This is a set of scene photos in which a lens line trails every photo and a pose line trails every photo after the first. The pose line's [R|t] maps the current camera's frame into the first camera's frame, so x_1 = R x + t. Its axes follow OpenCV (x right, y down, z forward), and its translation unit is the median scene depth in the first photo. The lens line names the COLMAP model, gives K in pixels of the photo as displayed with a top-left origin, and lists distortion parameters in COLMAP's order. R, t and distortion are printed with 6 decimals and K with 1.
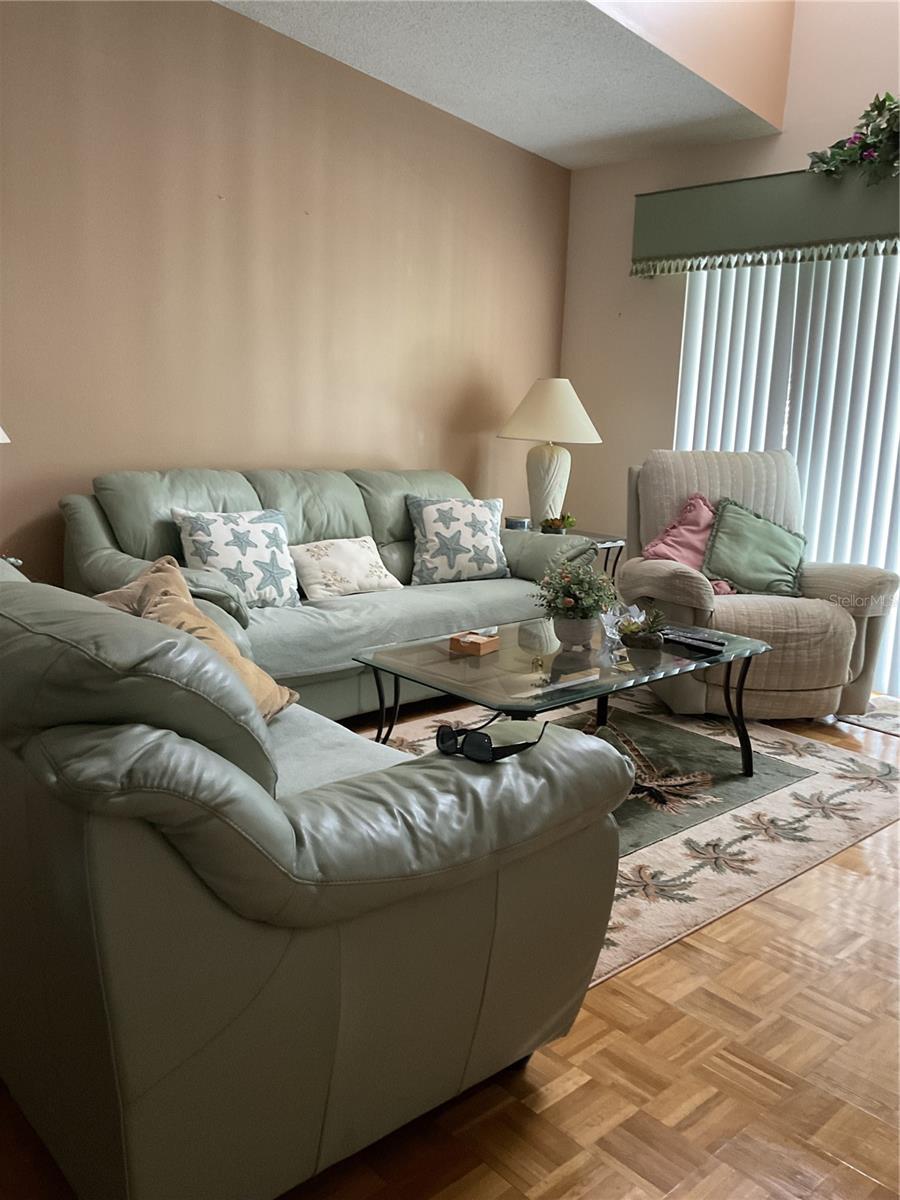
lens RADIAL K [[1000.3, 0, 449.6], [0, 1000.3, 599.0], [0, 0, 1]] dist [0.054634, -0.125606]
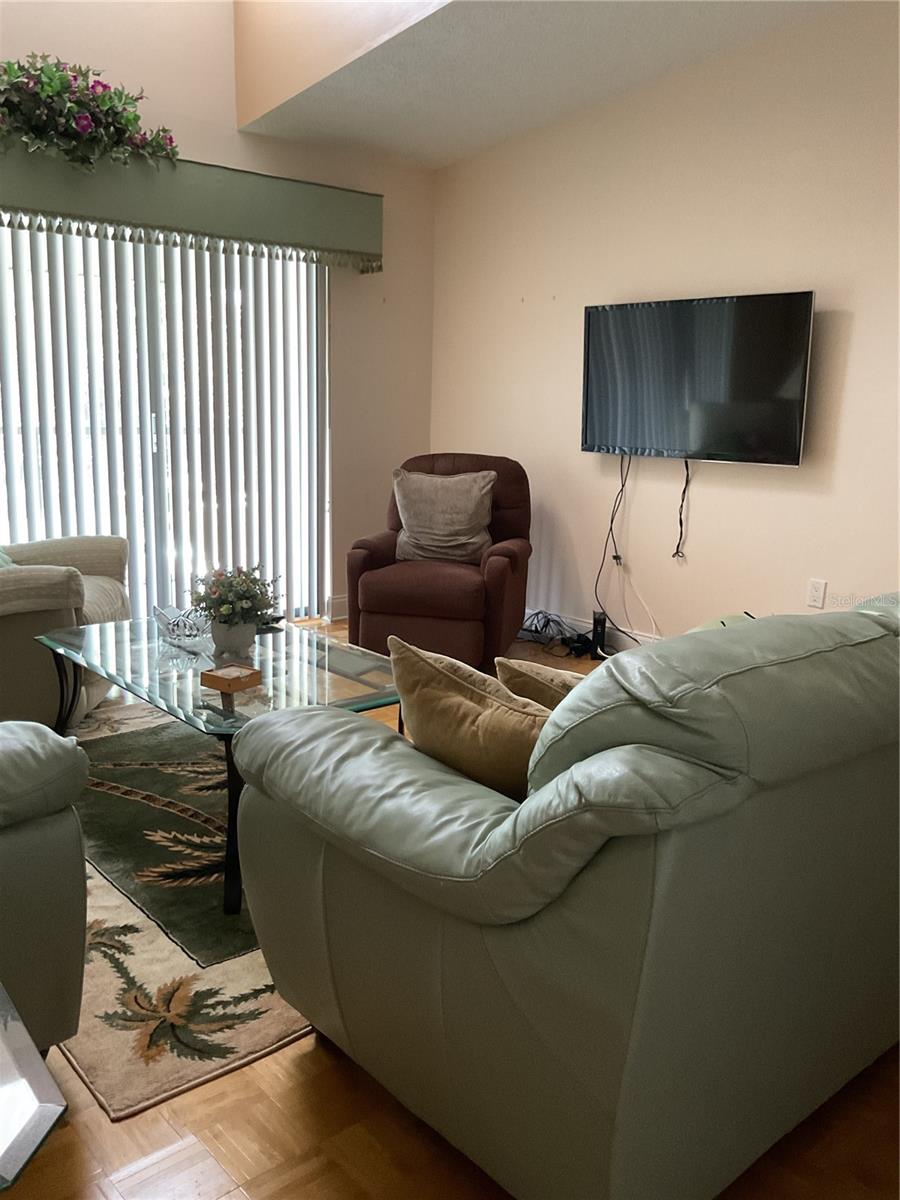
lens RADIAL K [[1000.3, 0, 449.3], [0, 1000.3, 599.4], [0, 0, 1]] dist [0.054634, -0.125606]
pose [[0.031681, -0.224568, 0.973943, -0.709040], [0.180603, 0.959679, 0.215404, -0.149870], [-0.983046, 0.169073, 0.070961, 0.675521]]
